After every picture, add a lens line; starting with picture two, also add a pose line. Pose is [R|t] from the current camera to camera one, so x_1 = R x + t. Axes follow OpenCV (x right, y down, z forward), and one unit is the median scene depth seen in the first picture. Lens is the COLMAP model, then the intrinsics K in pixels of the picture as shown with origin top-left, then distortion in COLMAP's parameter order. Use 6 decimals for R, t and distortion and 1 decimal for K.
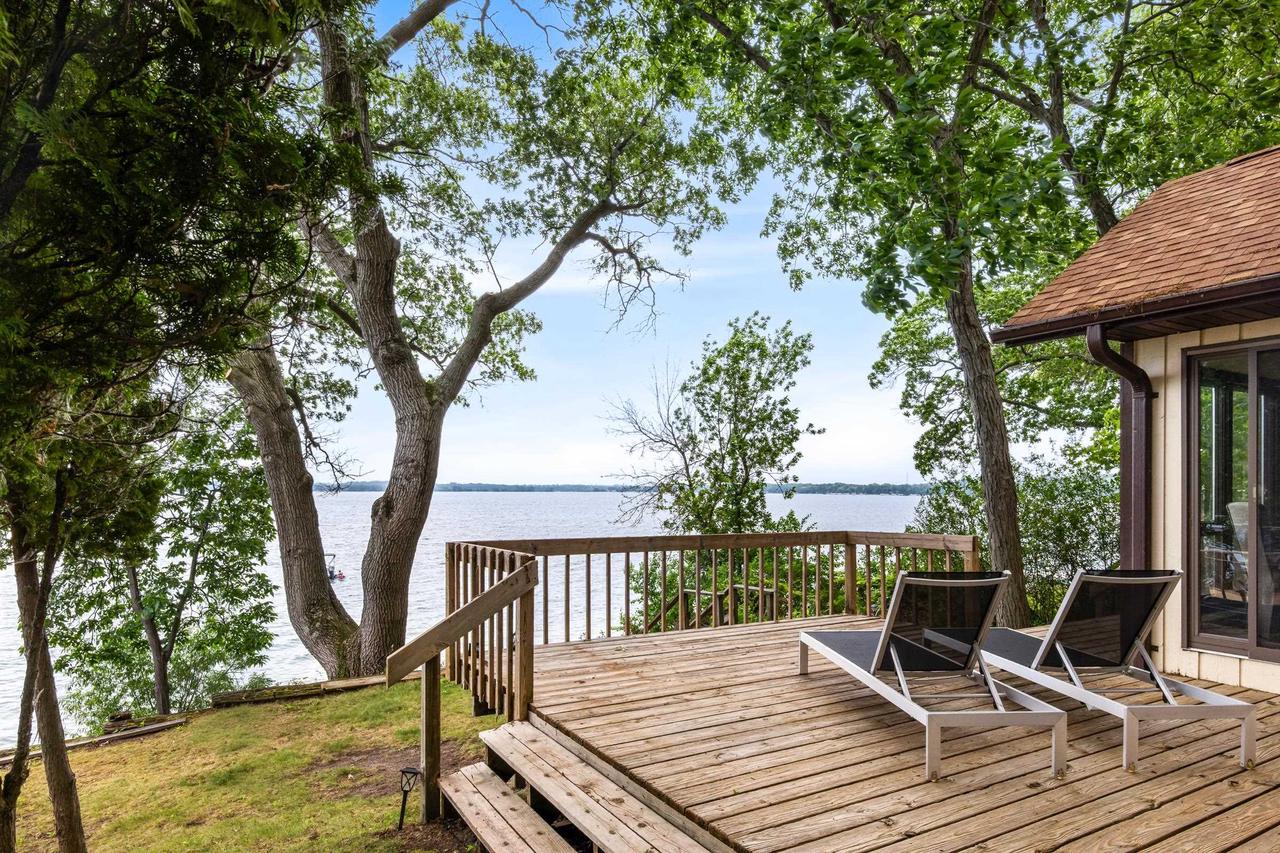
lens RADIAL K [[730.1, 0, 635.8], [0, 730.1, 480.8], [0, 0, 1]] dist [0.002264, 0.004407]
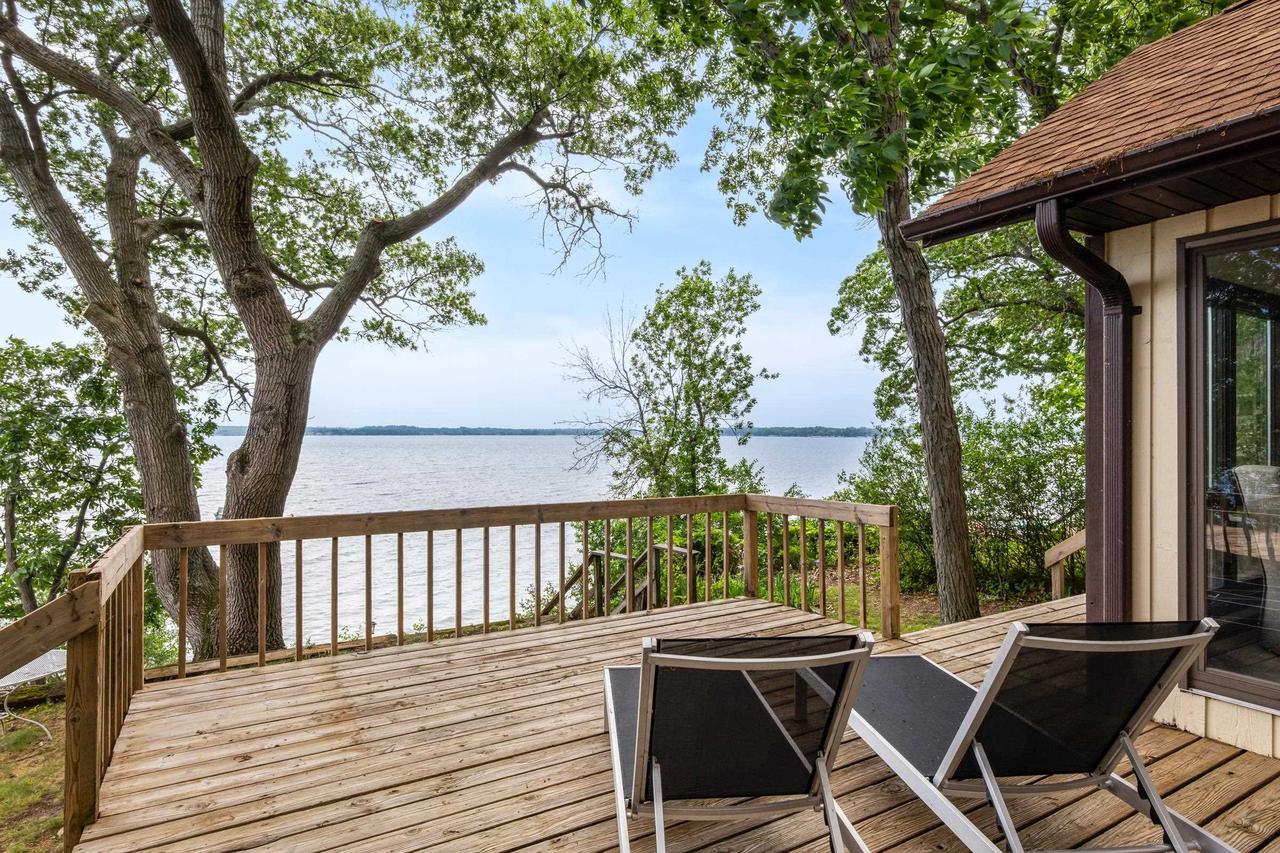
lens RADIAL K [[681.2, 0, 633.6], [0, 681.2, 422.9], [0, 0, 1]] dist [0.003778, 0.000768]
pose [[0.999957, -0.001565, 0.009126, 0.068962], [0.001600, 0.999992, -0.003792, -0.003321], [-0.009120, 0.003807, 0.999951, 0.108119]]
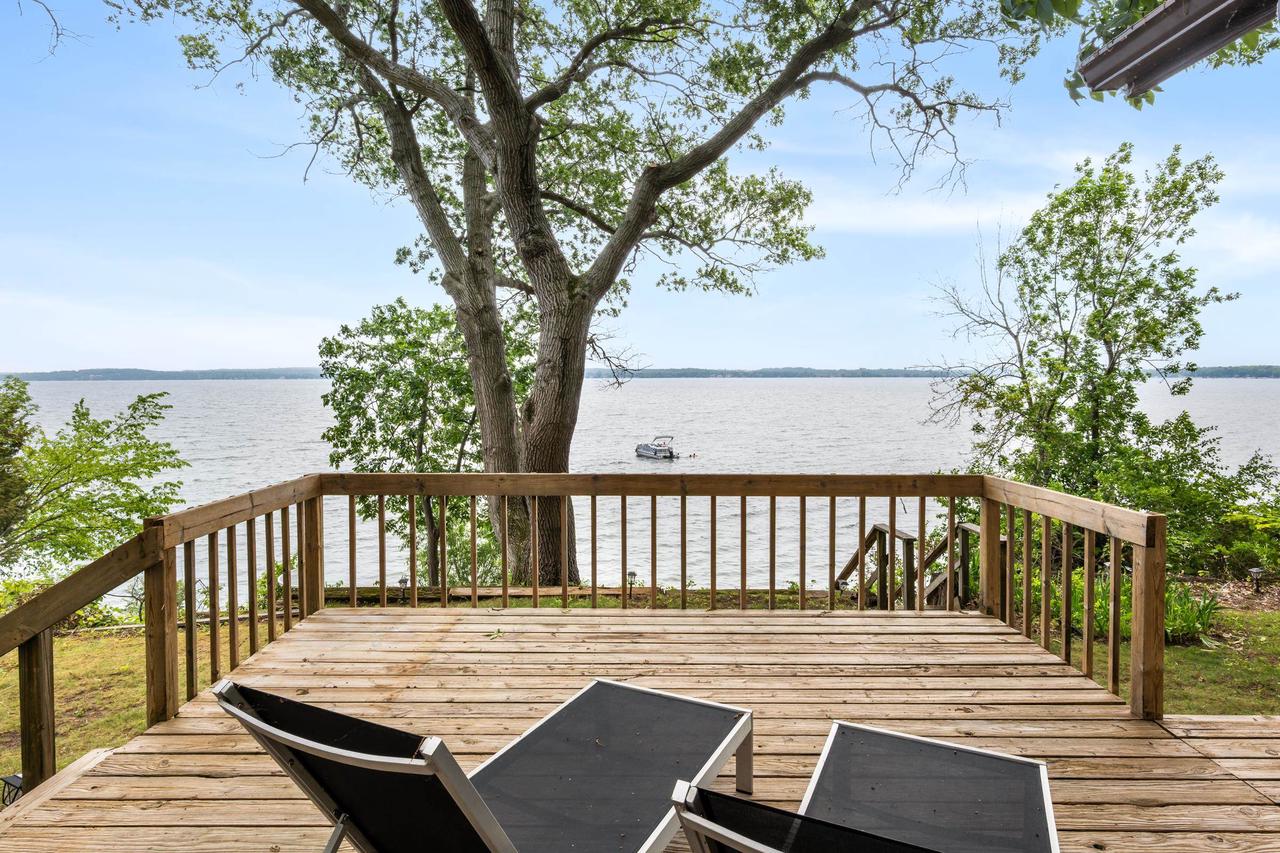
lens RADIAL K [[730.1, 0, 638.5], [0, 730.1, 394.3], [0, 0, 1]] dist [0.002264, 0.004407]
pose [[0.862695, 0.007305, -0.505671, 0.150745], [0.011145, 0.999378, 0.033450, -0.008729], [0.505601, -0.034493, 0.862078, 0.151347]]
